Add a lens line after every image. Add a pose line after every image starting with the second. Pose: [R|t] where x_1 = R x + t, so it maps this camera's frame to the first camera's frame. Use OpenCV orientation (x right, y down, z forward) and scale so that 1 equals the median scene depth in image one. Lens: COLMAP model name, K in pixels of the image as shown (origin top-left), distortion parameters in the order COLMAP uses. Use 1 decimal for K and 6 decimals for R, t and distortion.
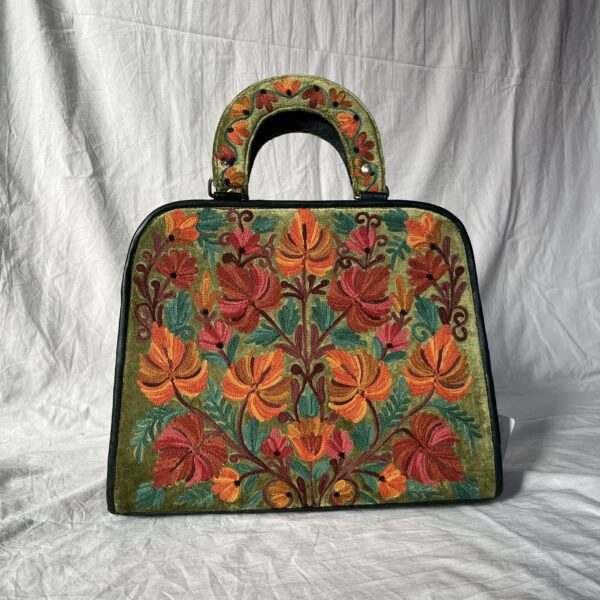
lens RADIAL K [[640.8, 0, 310.2], [0, 640.8, 297.3], [0, 0, 1]] dist [-0.002121, 0.000000]
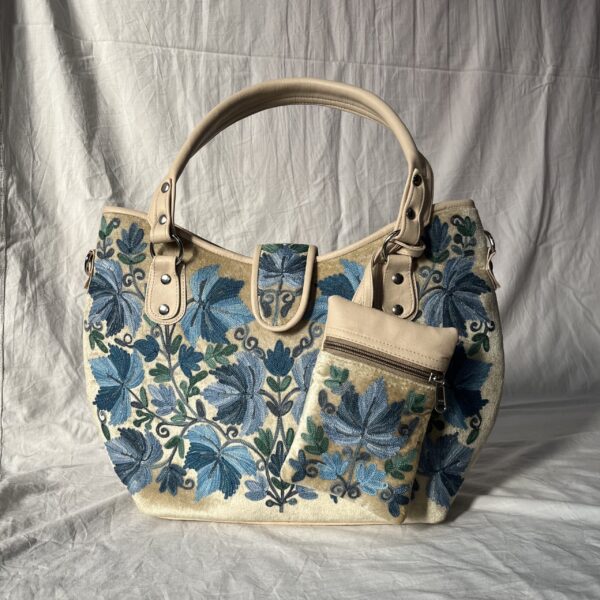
lens RADIAL K [[640.8, 0, 296.8], [0, 640.8, 299.3], [0, 0, 1]] dist [-0.002121, 0.000000]
pose [[0.994019, -0.010566, -0.108693, 0.062572], [0.011734, 0.999880, 0.010110, -0.029616], [0.108573, -0.011325, 0.994024, 0.001434]]
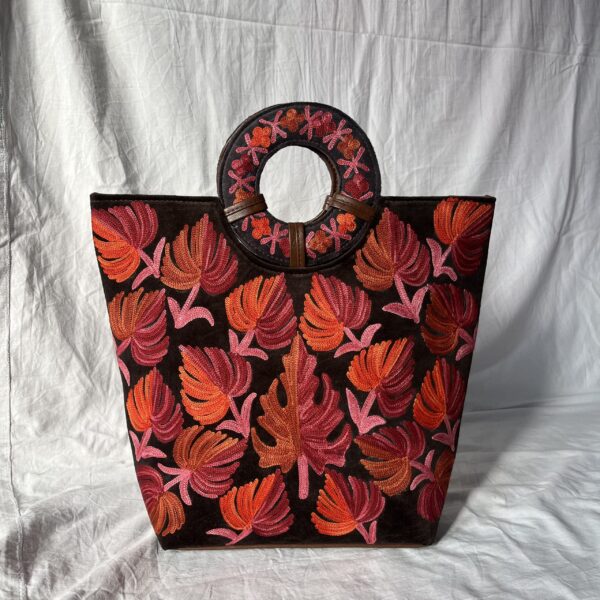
lens RADIAL K [[640.8, 0, 298.2], [0, 640.8, 308.2], [0, 0, 1]] dist [-0.002121, 0.000000]
pose [[0.999152, 0.007659, -0.040444, -0.048144], [-0.004012, 0.995977, 0.089518, -0.087321], [0.040967, -0.089280, 0.995164, 0.067057]]
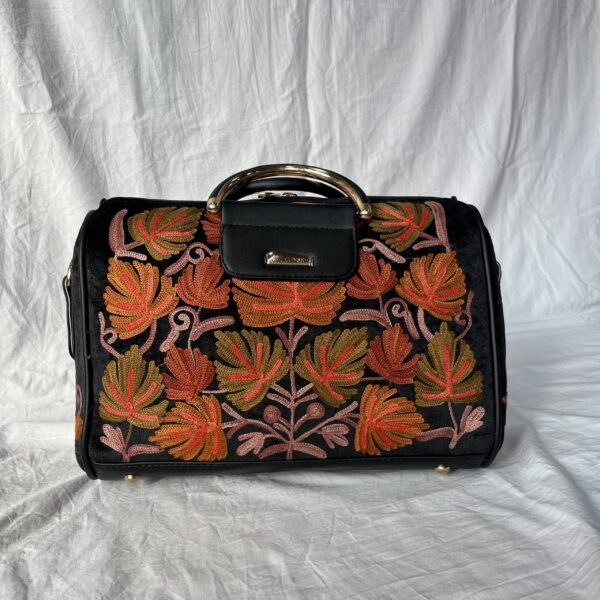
lens RADIAL K [[640.8, 0, 310.1], [0, 640.8, 295.4], [0, 0, 1]] dist [-0.002121, 0.000000]
pose [[0.998920, -0.032149, 0.033533, -0.022381], [0.028017, 0.992718, 0.117156, -0.028232], [-0.037055, -0.116091, 0.992547, 0.079120]]
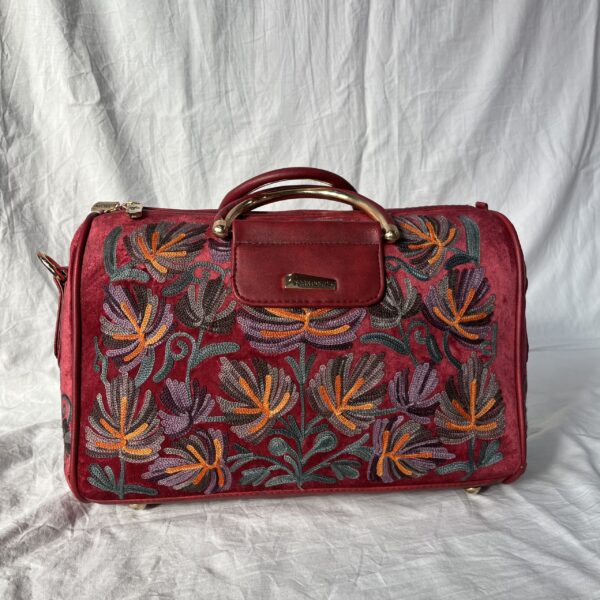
lens RADIAL K [[640.8, 0, 300.8], [0, 640.8, 301.2], [0, 0, 1]] dist [-0.002121, 0.000000]
pose [[0.997207, 0.010687, -0.073925, -0.004441], [-0.000862, 0.991292, 0.131677, -0.035311], [0.074689, -0.131245, 0.988532, 0.124670]]
